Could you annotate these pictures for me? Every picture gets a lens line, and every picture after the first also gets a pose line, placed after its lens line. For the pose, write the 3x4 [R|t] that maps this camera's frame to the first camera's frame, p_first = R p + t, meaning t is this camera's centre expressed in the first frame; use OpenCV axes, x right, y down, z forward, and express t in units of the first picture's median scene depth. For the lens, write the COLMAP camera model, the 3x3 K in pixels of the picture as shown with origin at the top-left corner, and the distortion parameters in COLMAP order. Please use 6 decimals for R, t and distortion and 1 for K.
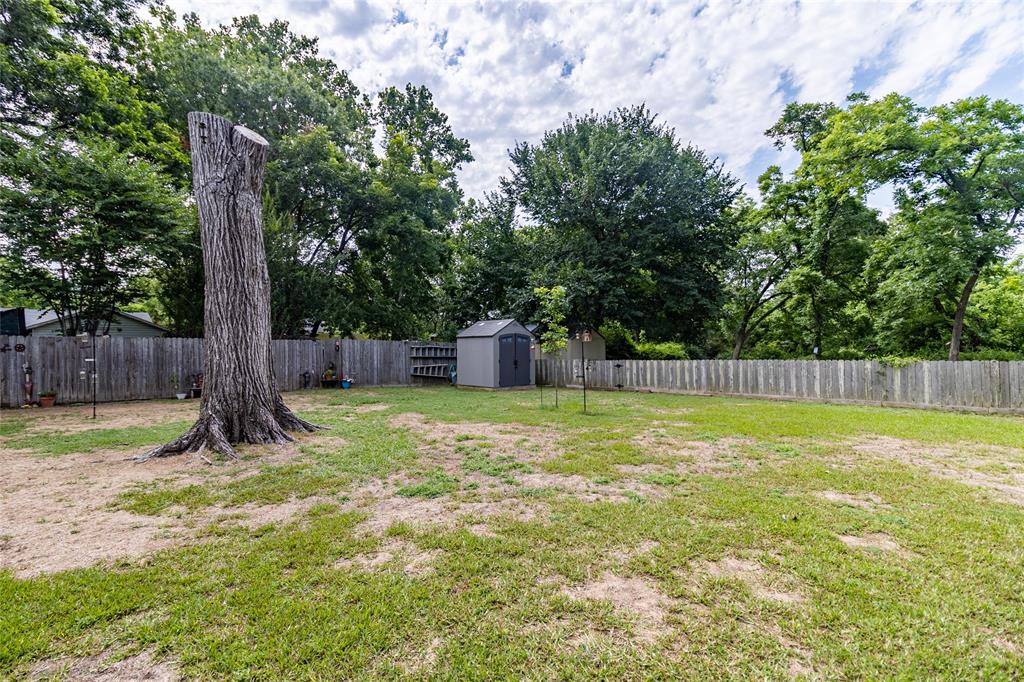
lens RADIAL K [[469.1, 0, 512.3], [0, 469.1, 345.2], [0, 0, 1]] dist [-0.004078, -0.000232]
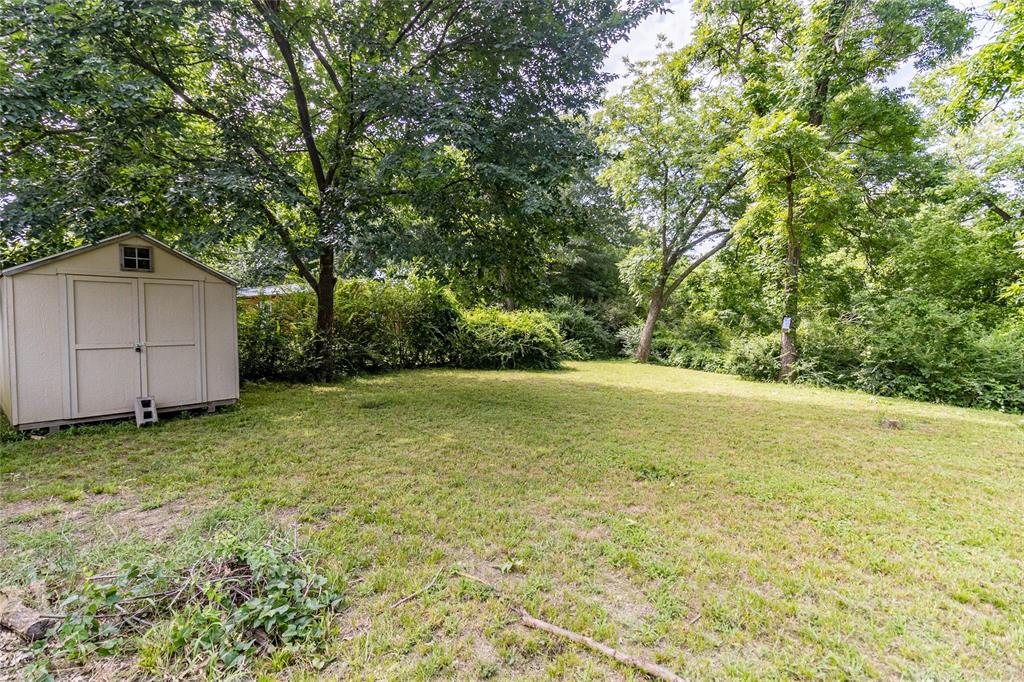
lens RADIAL K [[469.1, 0, 511.4], [0, 469.1, 339.8], [0, 0, 1]] dist [-0.004078, -0.000232]
pose [[0.994304, 0.010156, 0.106096, 0.309677], [-0.015711, 0.998541, 0.051662, 0.007096], [-0.105416, -0.053034, 0.993013, 0.541497]]
